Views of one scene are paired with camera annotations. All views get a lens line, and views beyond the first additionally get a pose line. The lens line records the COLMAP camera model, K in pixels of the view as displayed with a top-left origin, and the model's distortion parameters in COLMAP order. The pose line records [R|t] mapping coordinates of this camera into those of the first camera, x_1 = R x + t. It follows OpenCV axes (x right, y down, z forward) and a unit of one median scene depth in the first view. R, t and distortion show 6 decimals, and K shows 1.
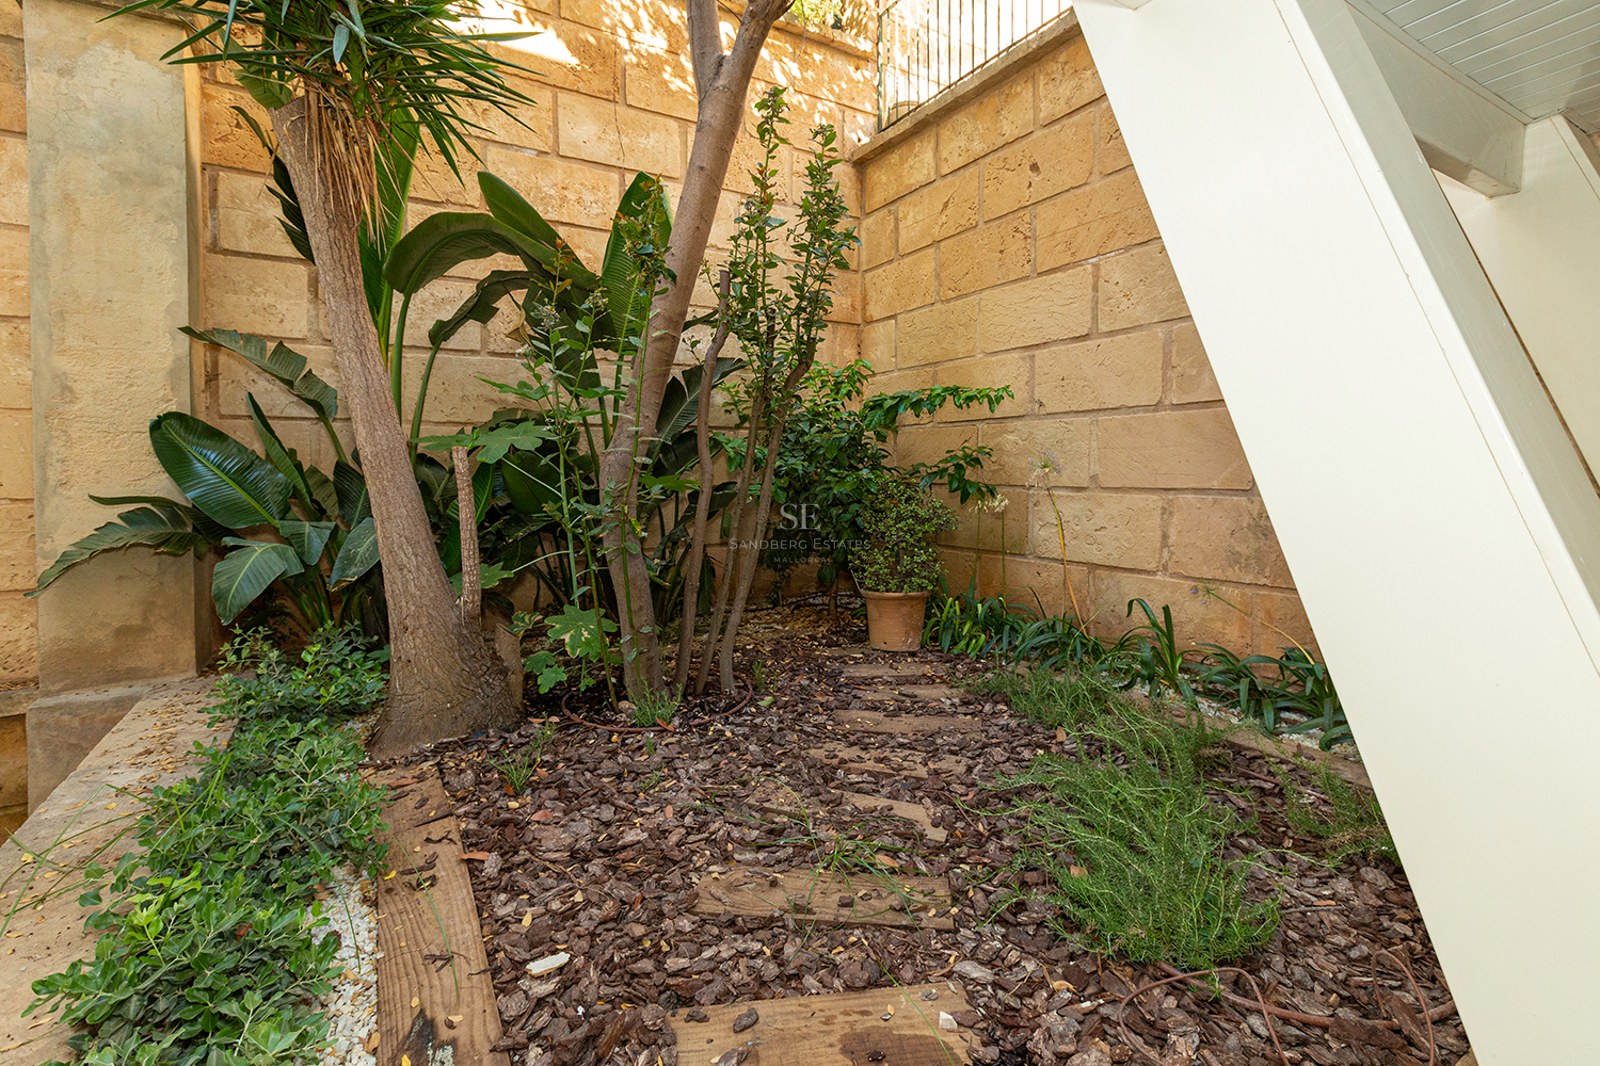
lens RADIAL K [[707.7, 0, 783.4], [0, 707.7, 495.0], [0, 0, 1]] dist [-0.001824, -0.000454]
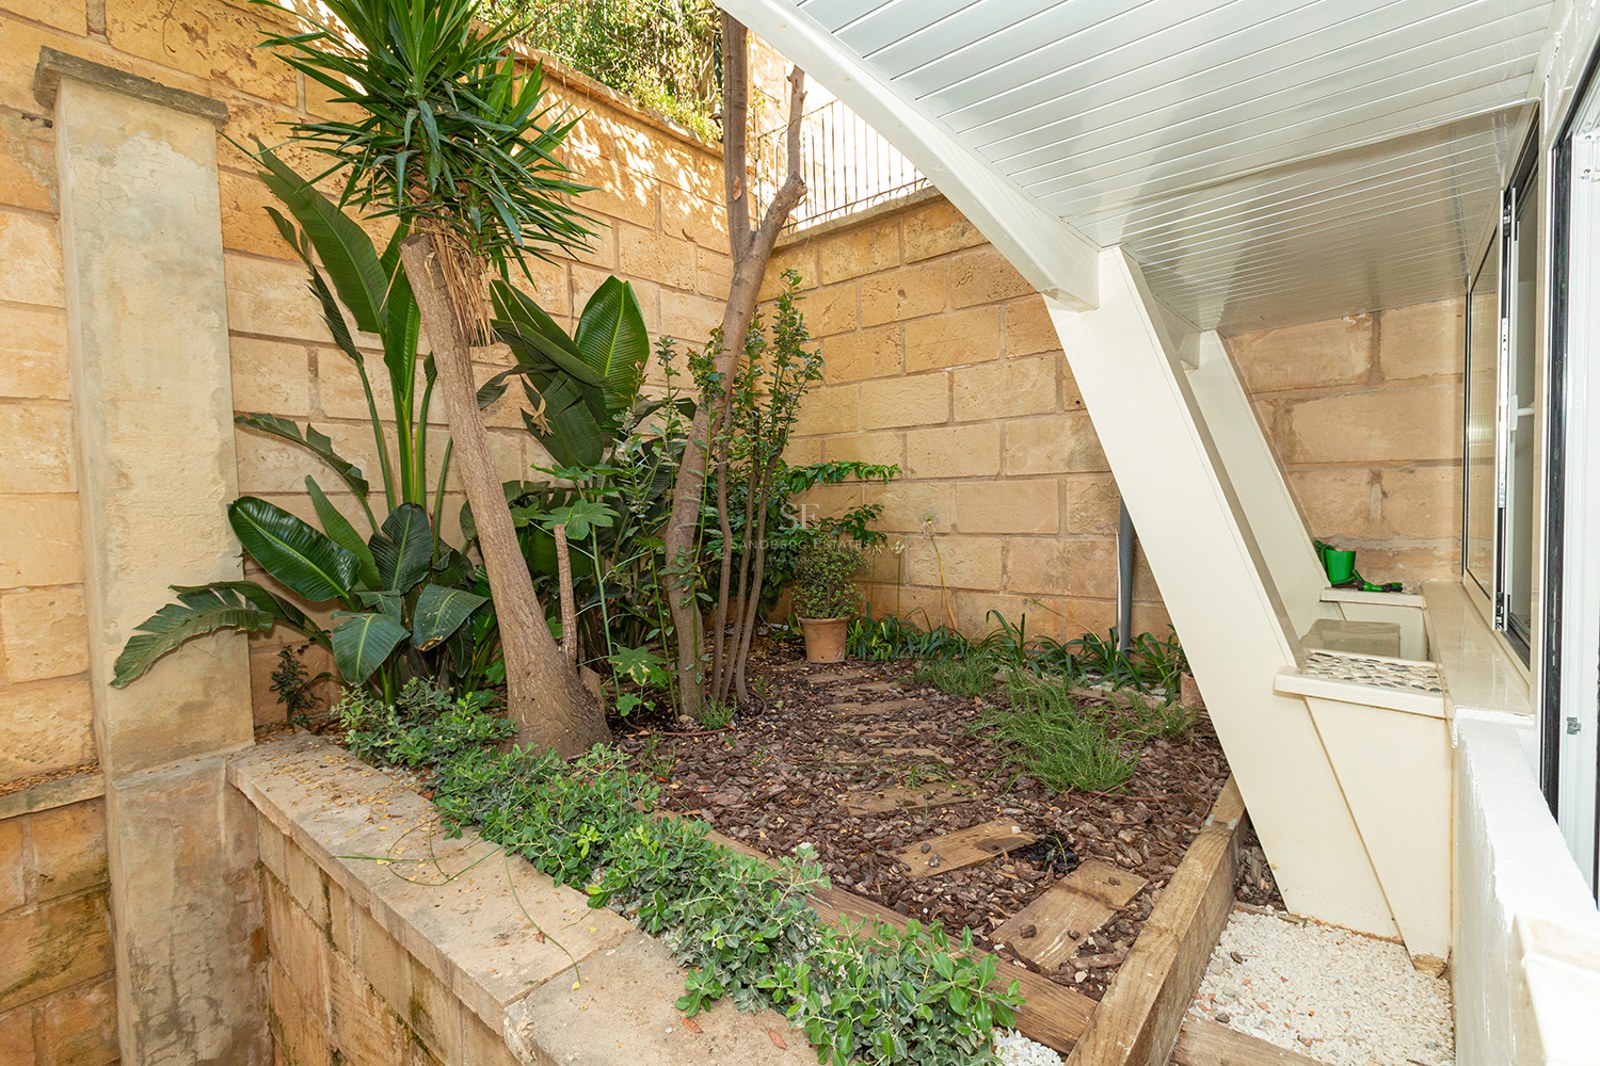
lens RADIAL K [[707.7, 0, 802.9], [0, 707.7, 531.7], [0, 0, 1]] dist [-0.001824, -0.000454]
pose [[0.938969, -0.030878, 0.342612, -0.410277], [0.028582, 0.999522, 0.011749, -0.049097], [-0.342811, -0.001239, 0.939404, -0.267674]]
